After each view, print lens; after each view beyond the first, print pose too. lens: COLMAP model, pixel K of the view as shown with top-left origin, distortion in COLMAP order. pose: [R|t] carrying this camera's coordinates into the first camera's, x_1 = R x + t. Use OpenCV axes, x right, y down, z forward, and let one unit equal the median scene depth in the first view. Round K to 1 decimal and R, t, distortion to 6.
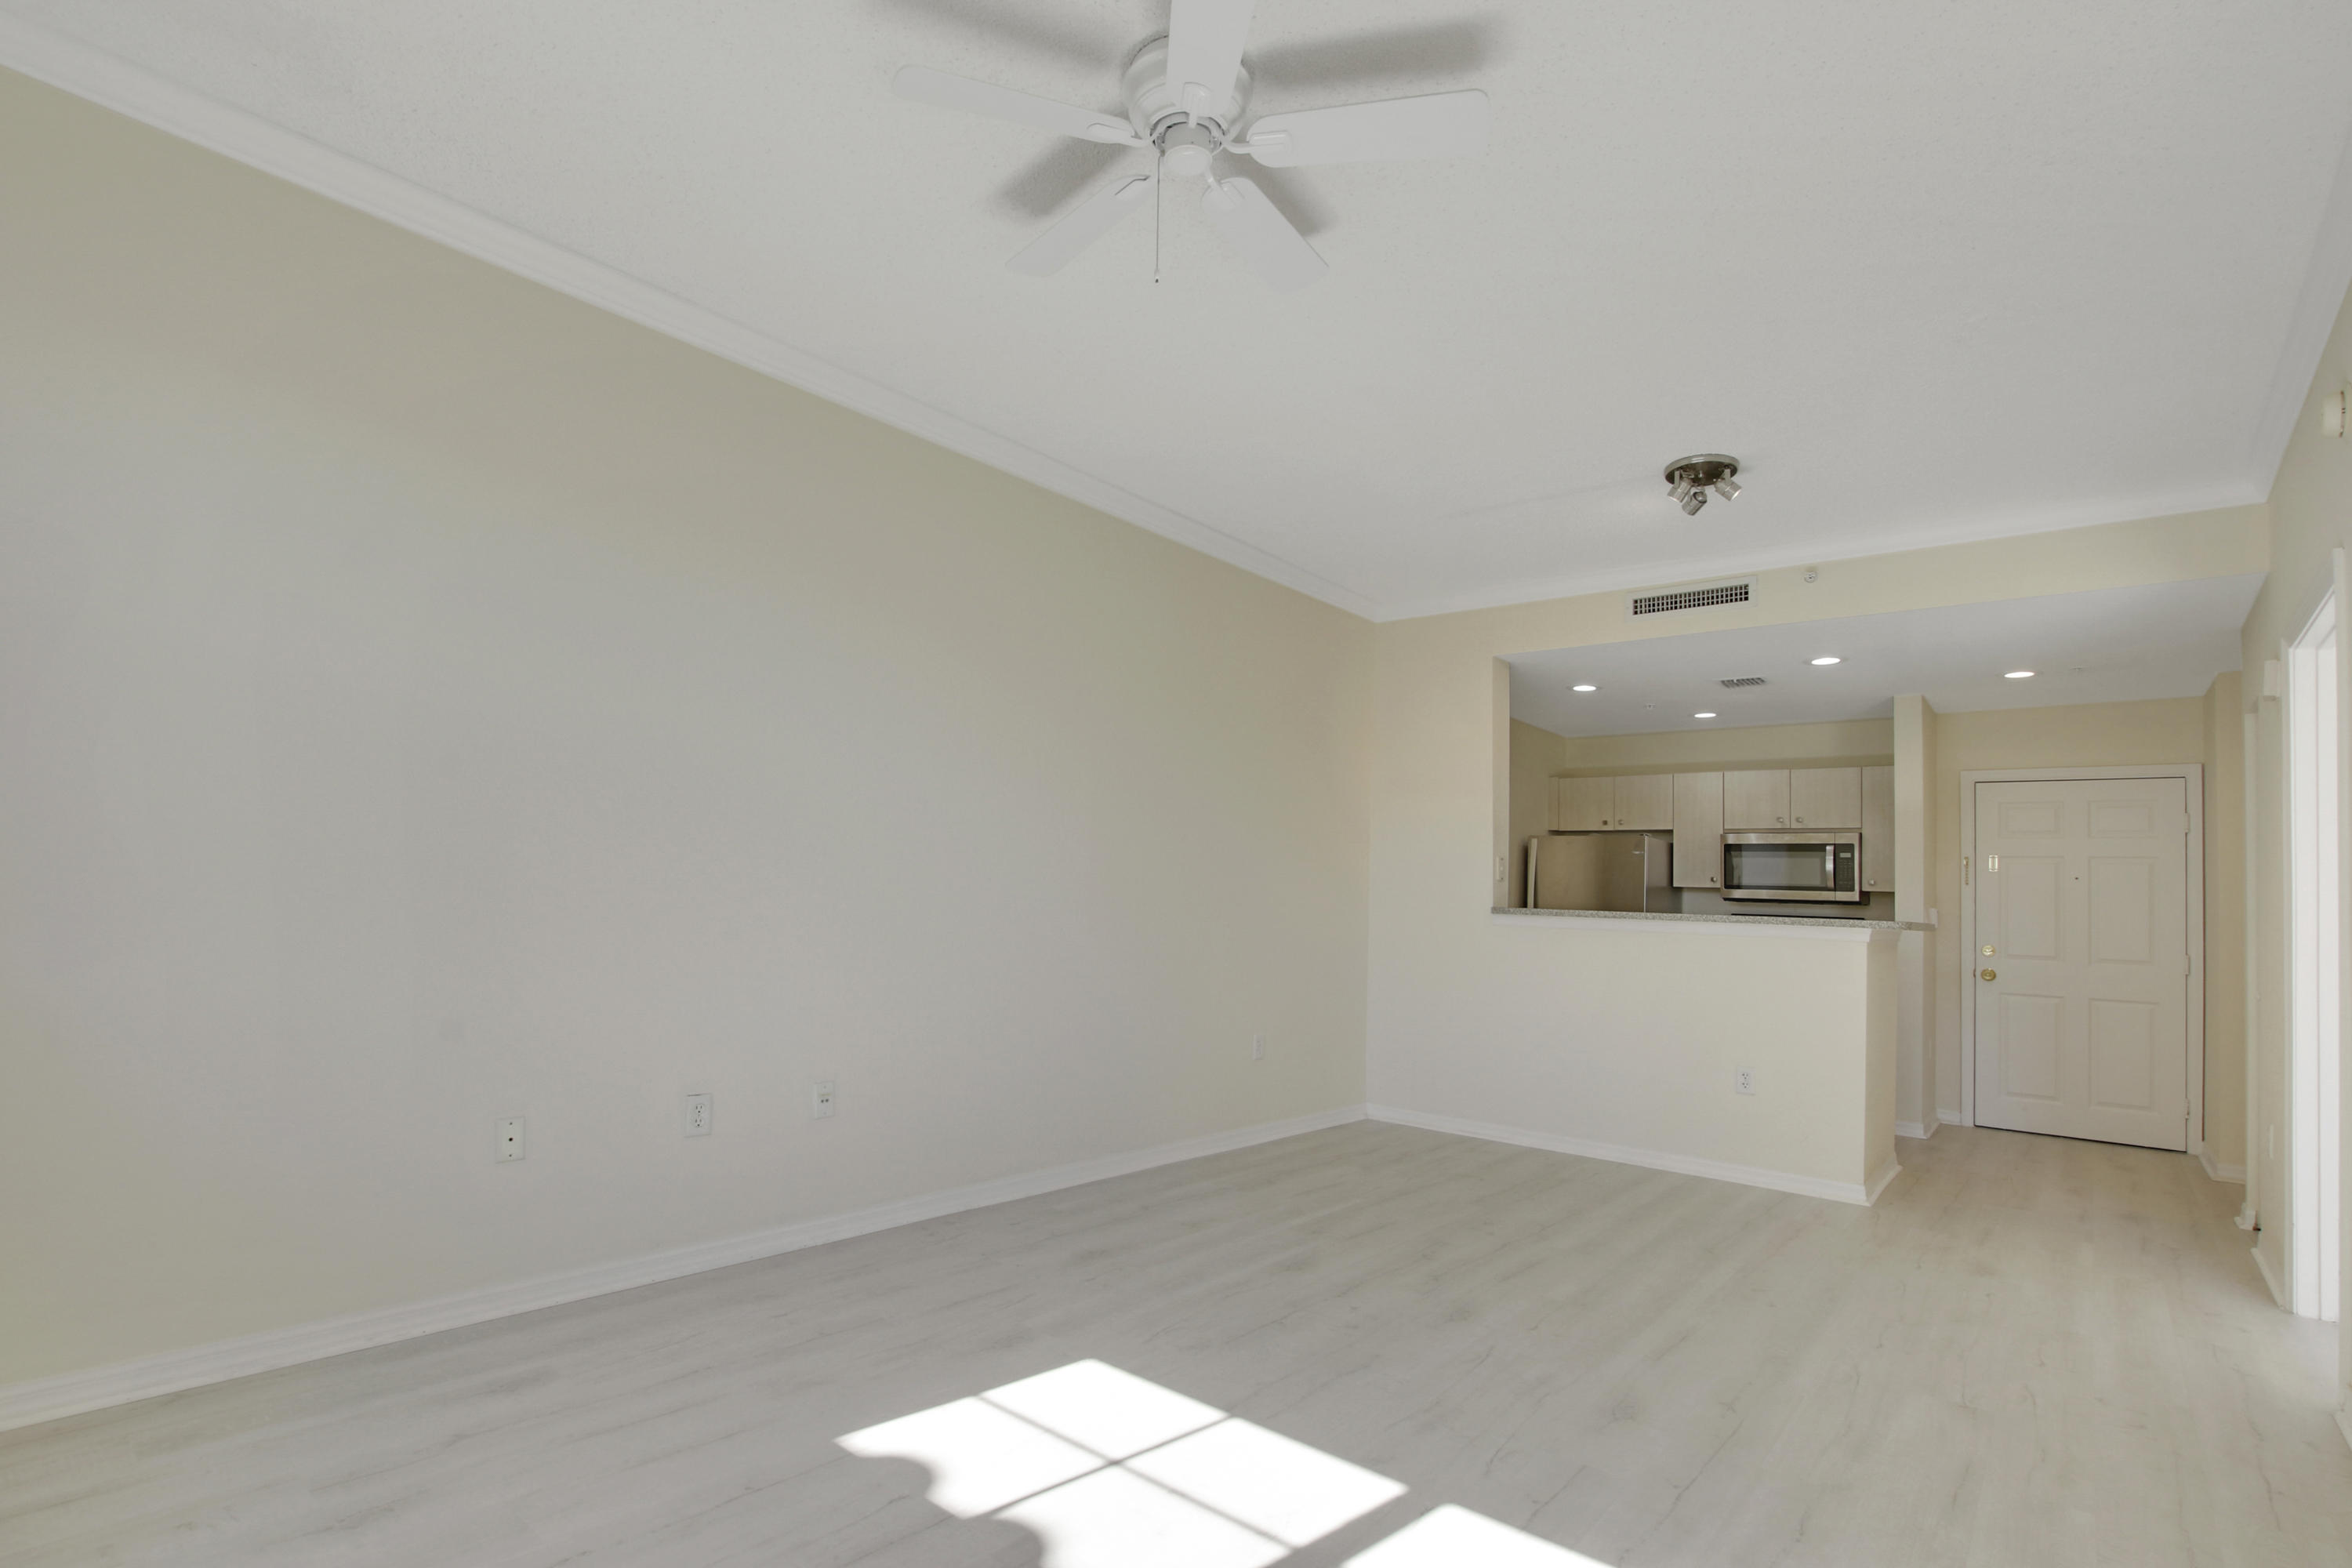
lens RADIAL K [[1107.0, 0, 1151.6], [0, 1107.0, 842.1], [0, 0, 1]] dist [-0.003159, -0.000517]
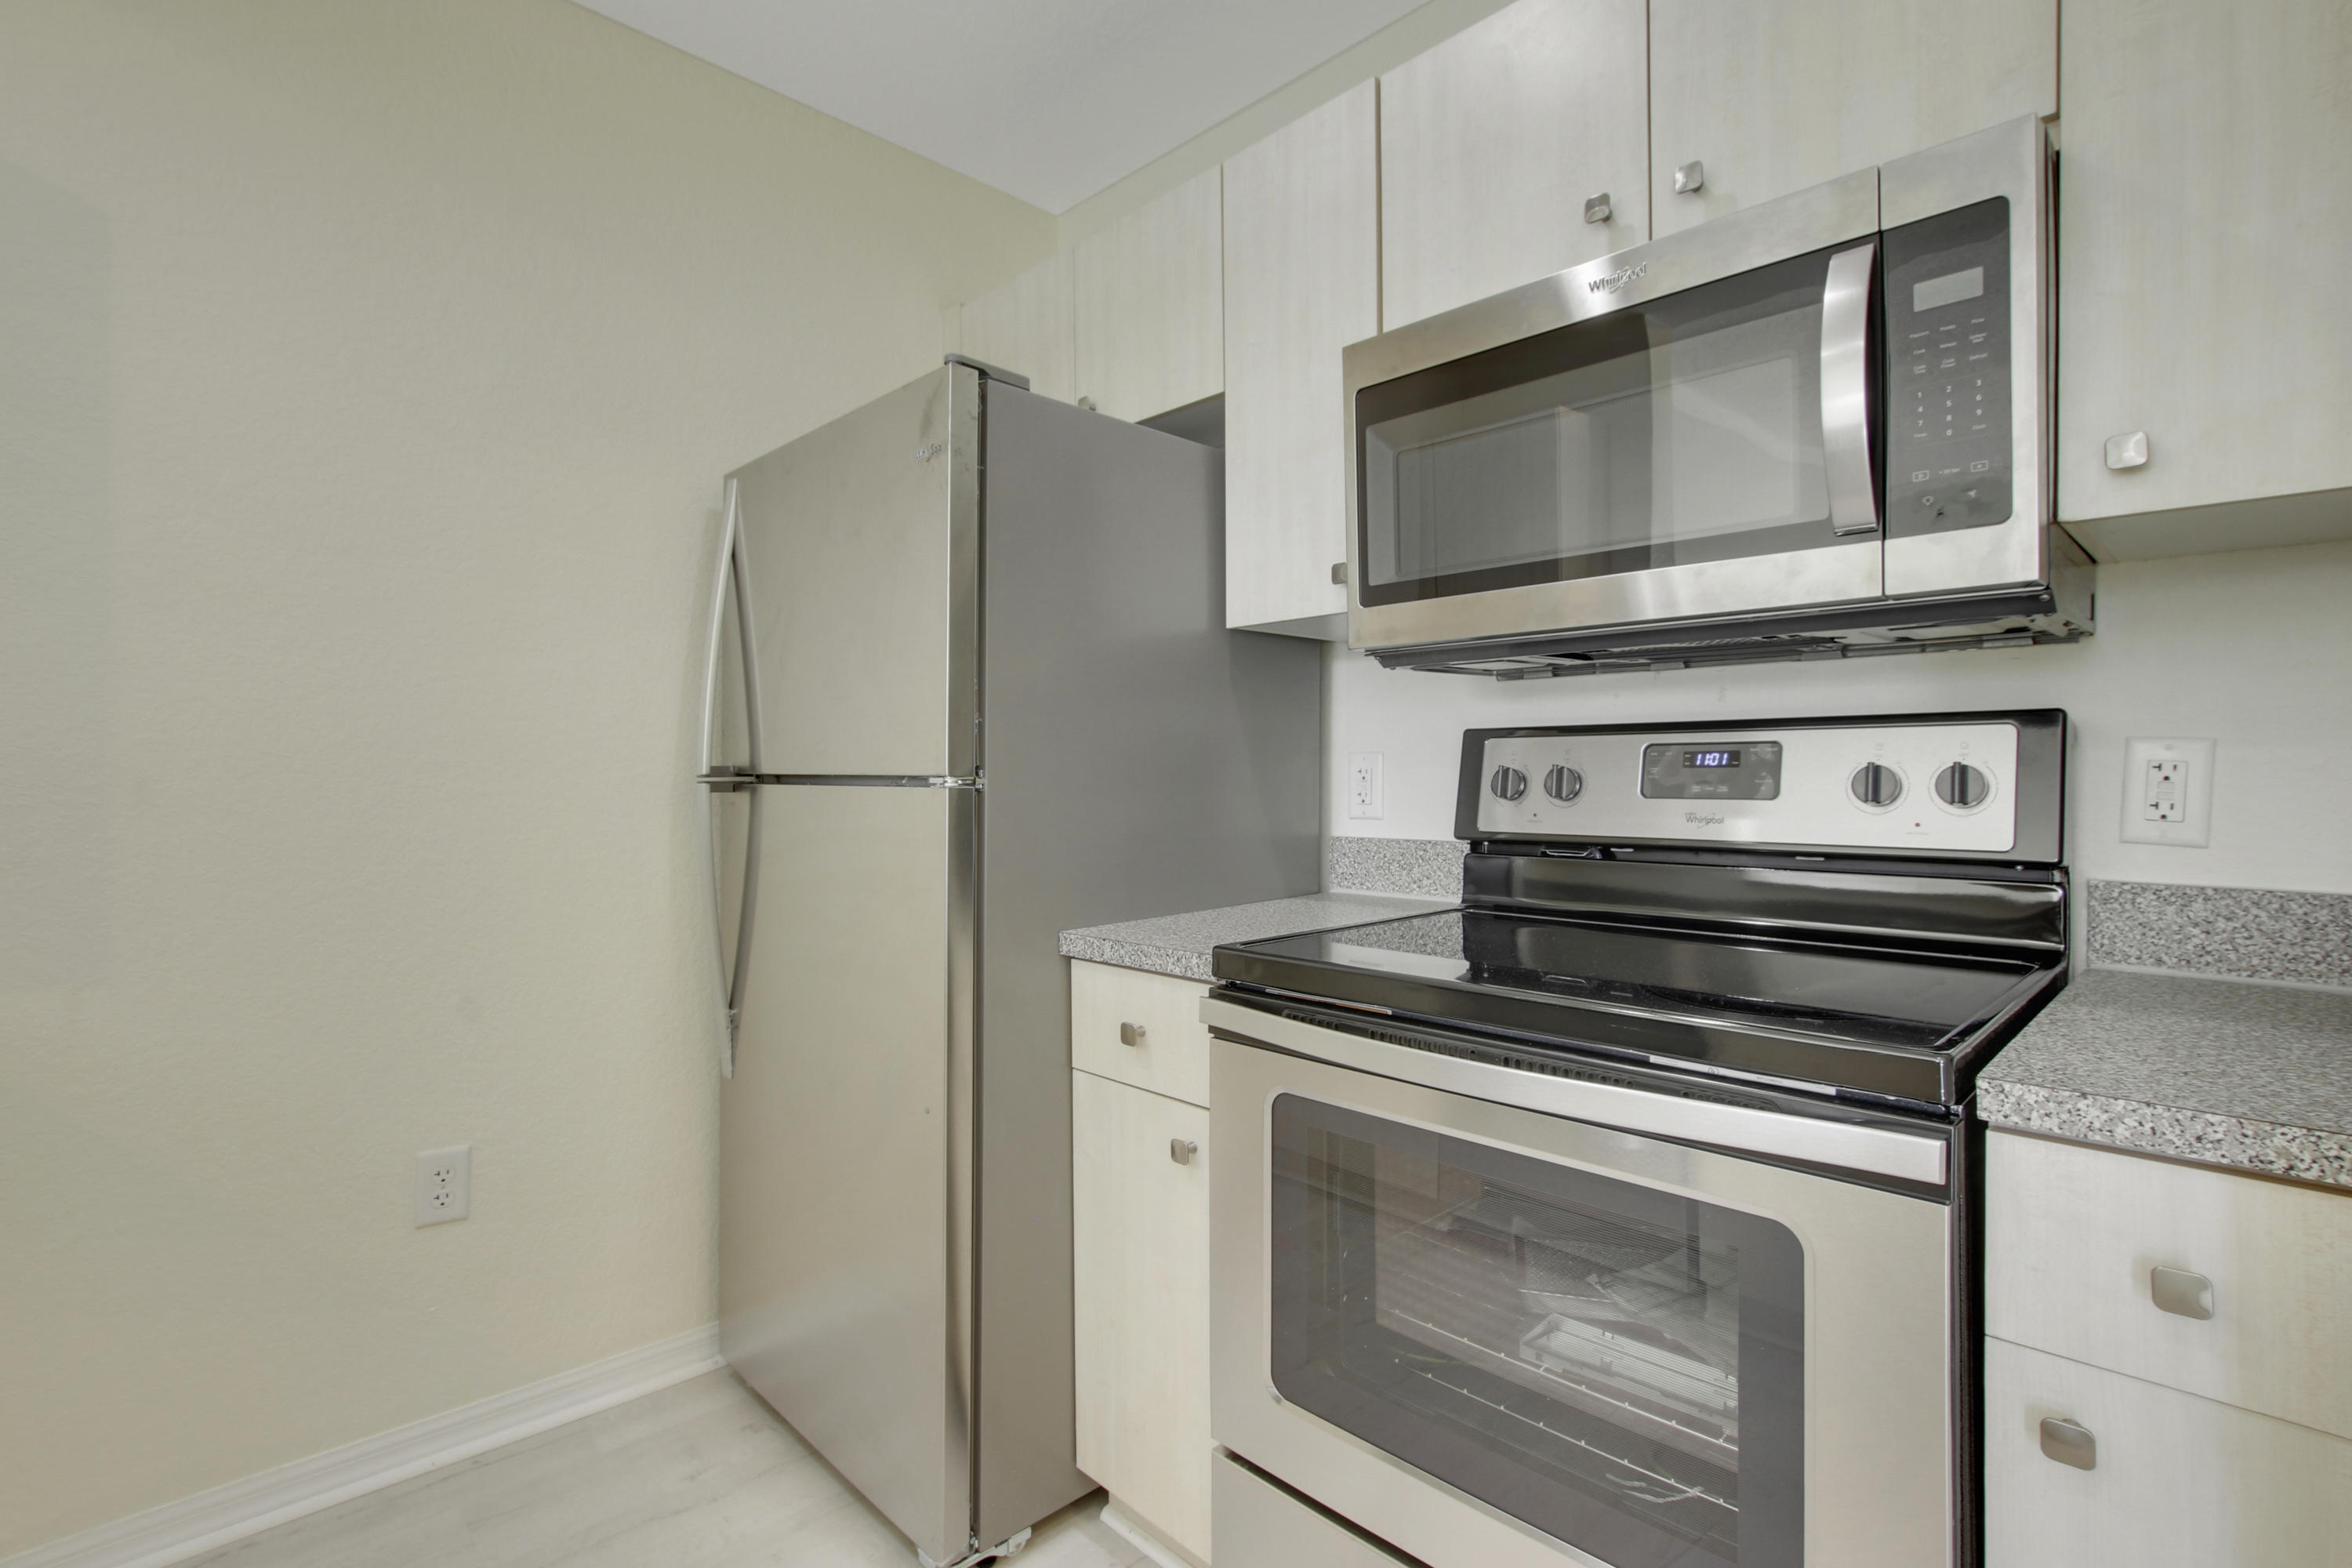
lens RADIAL K [[1107.0, 0, 1180.0], [0, 1107.0, 771.1], [0, 0, 1]] dist [-0.003159, -0.000517]
pose [[0.996609, -0.045035, -0.068866, 0.531077], [0.048992, 0.997177, 0.056899, 0.064814], [0.066110, -0.060080, 0.996002, 0.839336]]
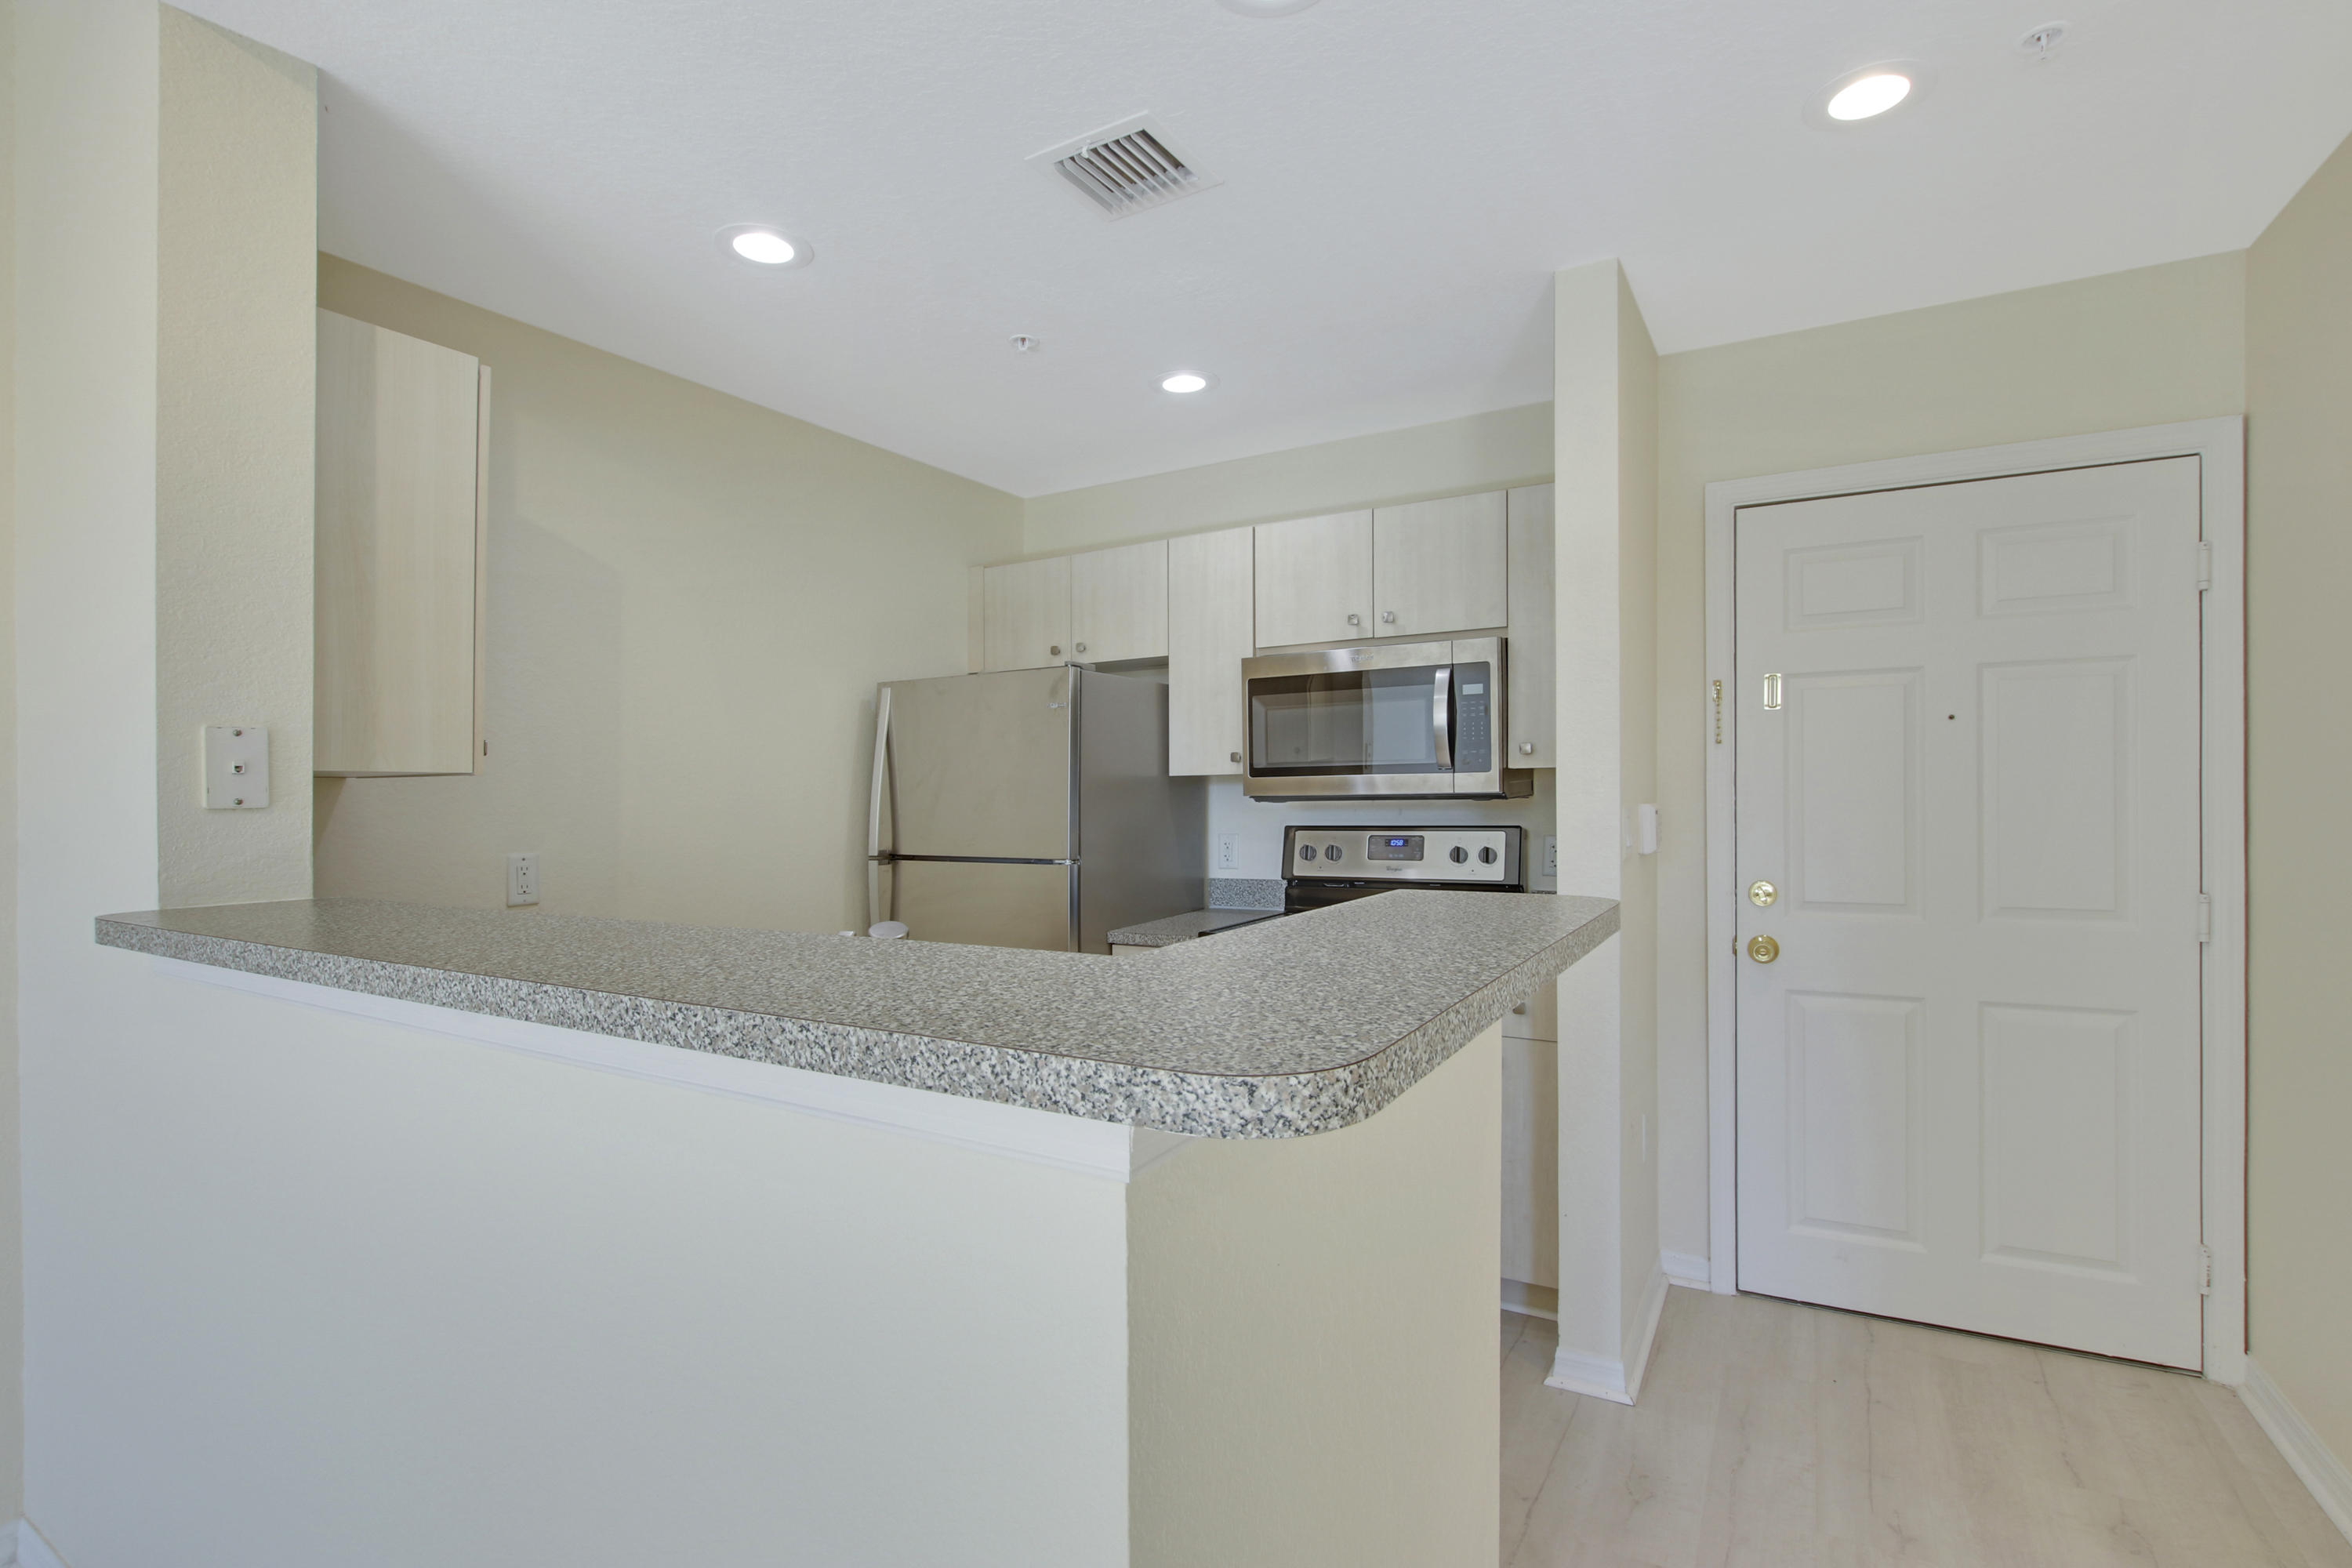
lens RADIAL K [[1107.0, 0, 1177.0], [0, 1107.0, 802.8], [0, 0, 1]] dist [-0.003159, -0.000517]
pose [[0.979058, -0.057123, 0.195404, 0.423522], [0.043104, 0.996232, 0.075261, 0.018676], [-0.198967, -0.065263, 0.977831, 0.587776]]
